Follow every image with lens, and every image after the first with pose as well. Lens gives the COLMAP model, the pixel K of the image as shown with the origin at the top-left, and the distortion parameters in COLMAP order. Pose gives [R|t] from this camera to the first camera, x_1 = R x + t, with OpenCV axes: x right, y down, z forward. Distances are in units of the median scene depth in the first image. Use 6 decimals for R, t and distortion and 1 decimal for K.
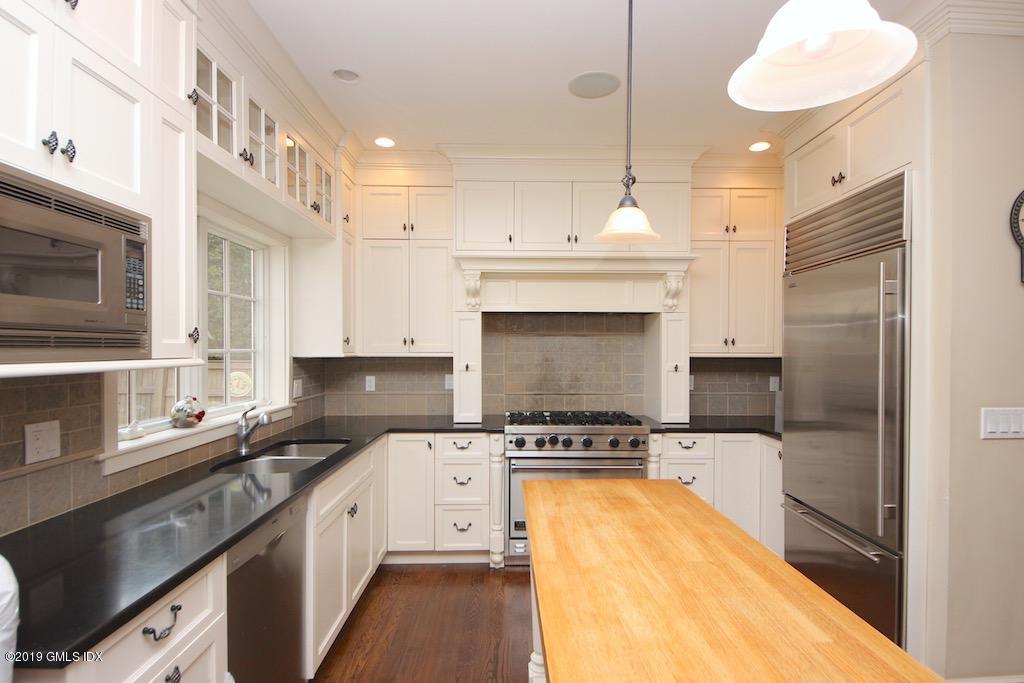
lens RADIAL K [[477.1, 0, 512.0], [0, 477.1, 341.5], [0, 0, 1]] dist [-0.001503, -0.001264]
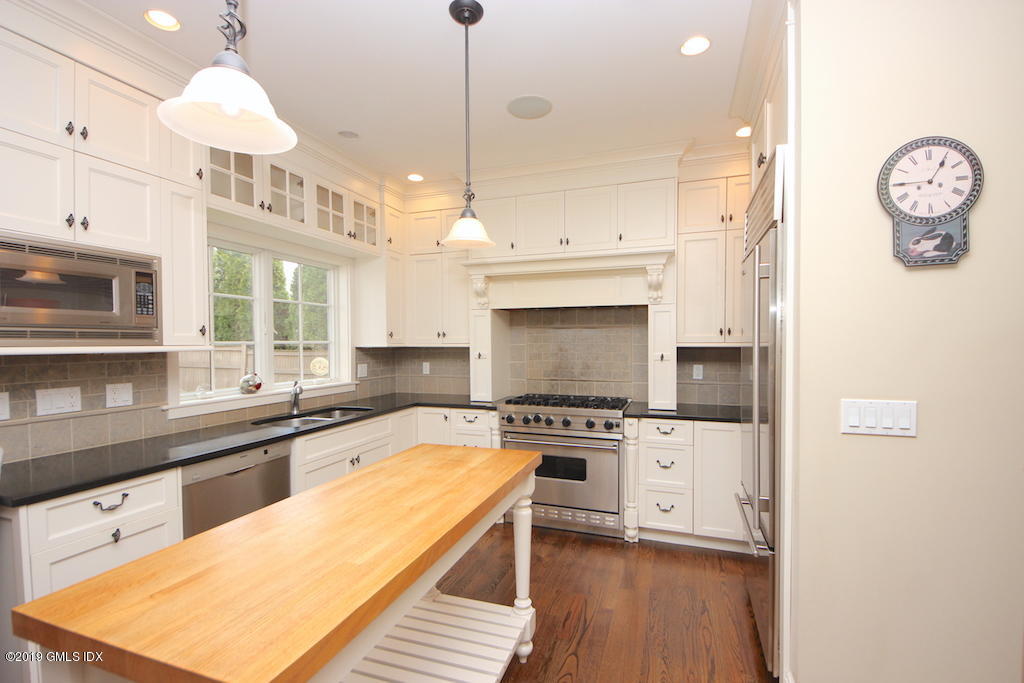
lens RADIAL K [[420.7, 0, 512.0], [0, 420.7, 341.5], [0, 0, 1]] dist [0.001125, 0.000184]
pose [[0.945510, -0.005843, -0.325540, 0.351244], [0.009911, 0.999892, 0.010841, 0.008399], [0.325441, -0.013477, 0.945466, 0.020937]]
